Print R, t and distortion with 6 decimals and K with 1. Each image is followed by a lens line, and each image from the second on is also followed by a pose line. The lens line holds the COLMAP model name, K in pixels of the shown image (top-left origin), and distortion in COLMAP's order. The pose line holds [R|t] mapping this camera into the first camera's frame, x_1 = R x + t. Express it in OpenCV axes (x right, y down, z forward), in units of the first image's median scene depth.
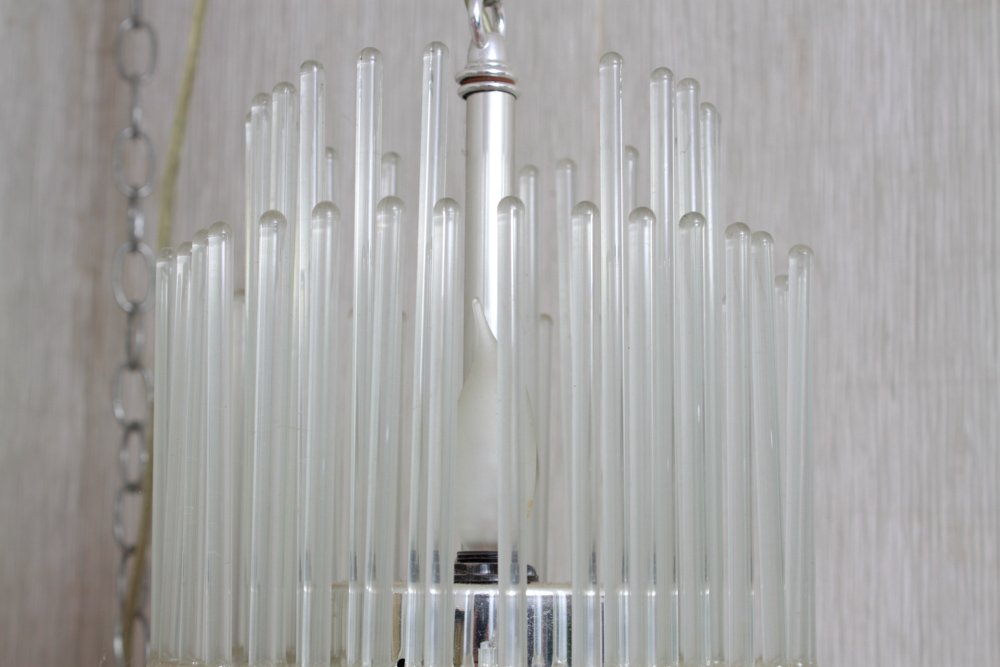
lens RADIAL K [[1626.3, 0, 500.0], [0, 1626.3, 333.5], [0, 0, 1]] dist [-0.028059, 0.008381]
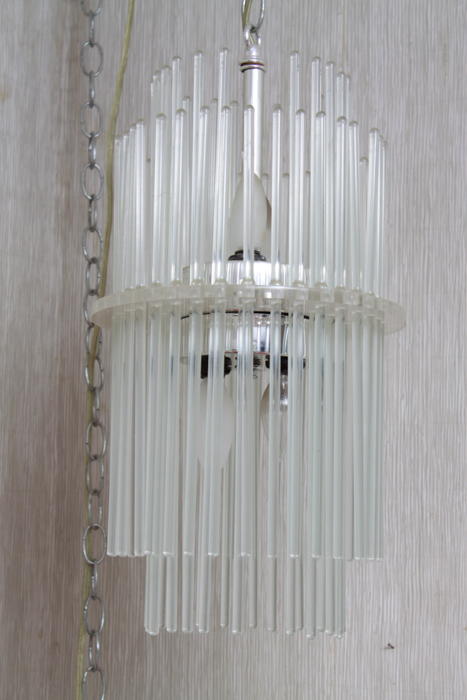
lens RADIAL K [[1639.9, 0, 273.8], [0, 1639.9, 348.1], [0, 0, 1]] dist [0.004849, 0.366924]
pose [[0.996515, -0.005665, -0.083225, 0.145428], [0.005423, 0.999980, -0.003131, 0.175070], [0.083241, 0.002669, 0.996526, -0.909249]]
